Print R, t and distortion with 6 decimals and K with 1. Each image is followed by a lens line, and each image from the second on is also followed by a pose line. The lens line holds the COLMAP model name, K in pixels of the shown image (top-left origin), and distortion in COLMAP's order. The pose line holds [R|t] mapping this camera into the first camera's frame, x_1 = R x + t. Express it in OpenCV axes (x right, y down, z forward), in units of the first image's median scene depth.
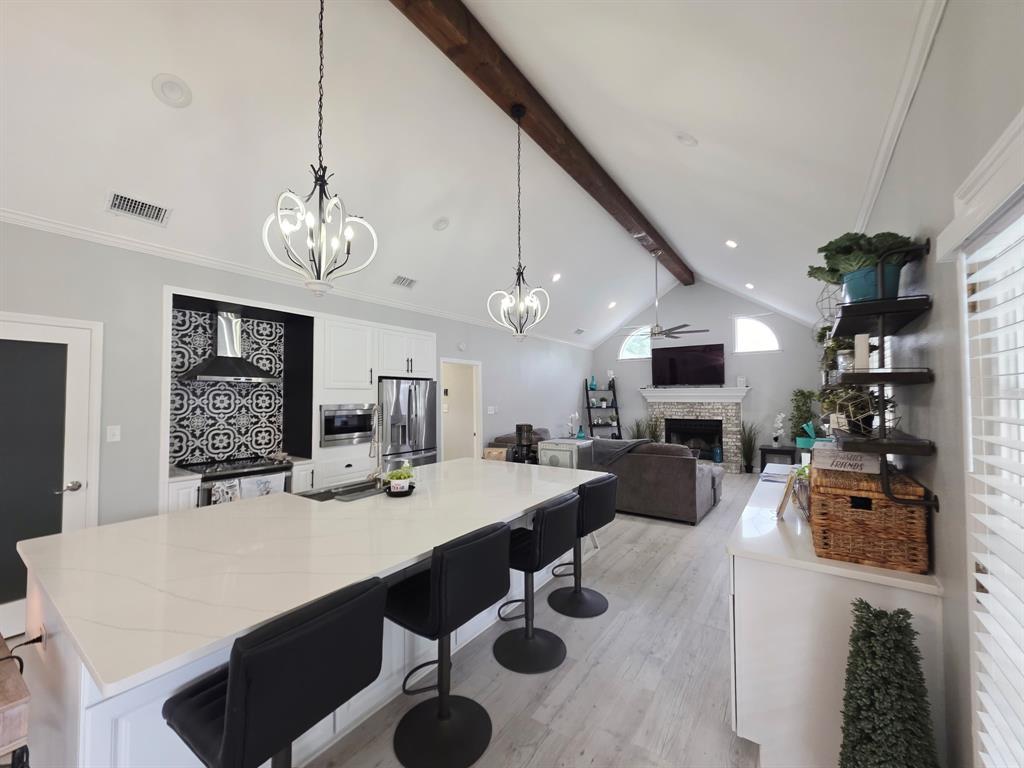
lens RADIAL K [[407.4, 0, 507.0], [0, 407.4, 385.0], [0, 0, 1]] dist [0.003307, -0.001003]
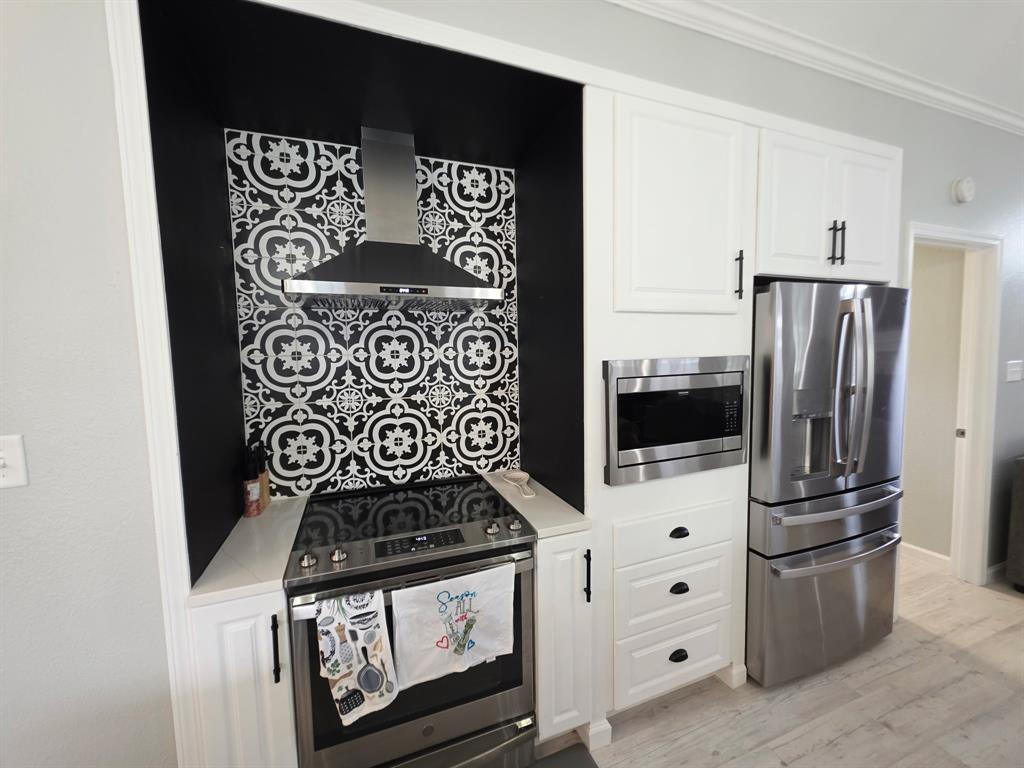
lens RADIAL K [[407.4, 0, 509.8], [0, 407.4, 385.0], [0, 0, 1]] dist [0.003307, -0.001003]
pose [[0.832029, 0.028885, -0.553979, -0.325992], [0.035026, 0.993915, 0.104429, 0.029970], [0.553625, -0.106292, 0.825955, 0.656052]]
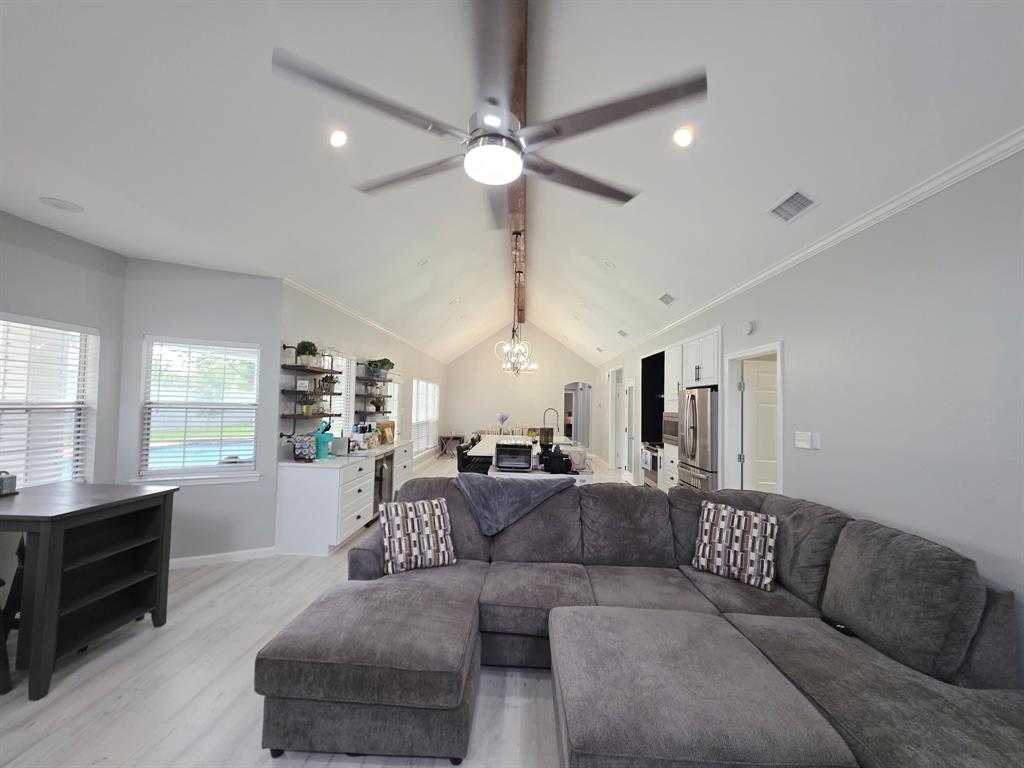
lens RADIAL K [[407.4, 0, 506.8], [0, 407.4, 385.1], [0, 0, 1]] dist [0.003307, -0.001003]
pose [[-0.836361, -0.040080, -0.546712, 0.743343], [-0.004875, 0.997828, -0.065694, 0.049758], [0.548157, -0.052278, -0.834740, 1.818479]]
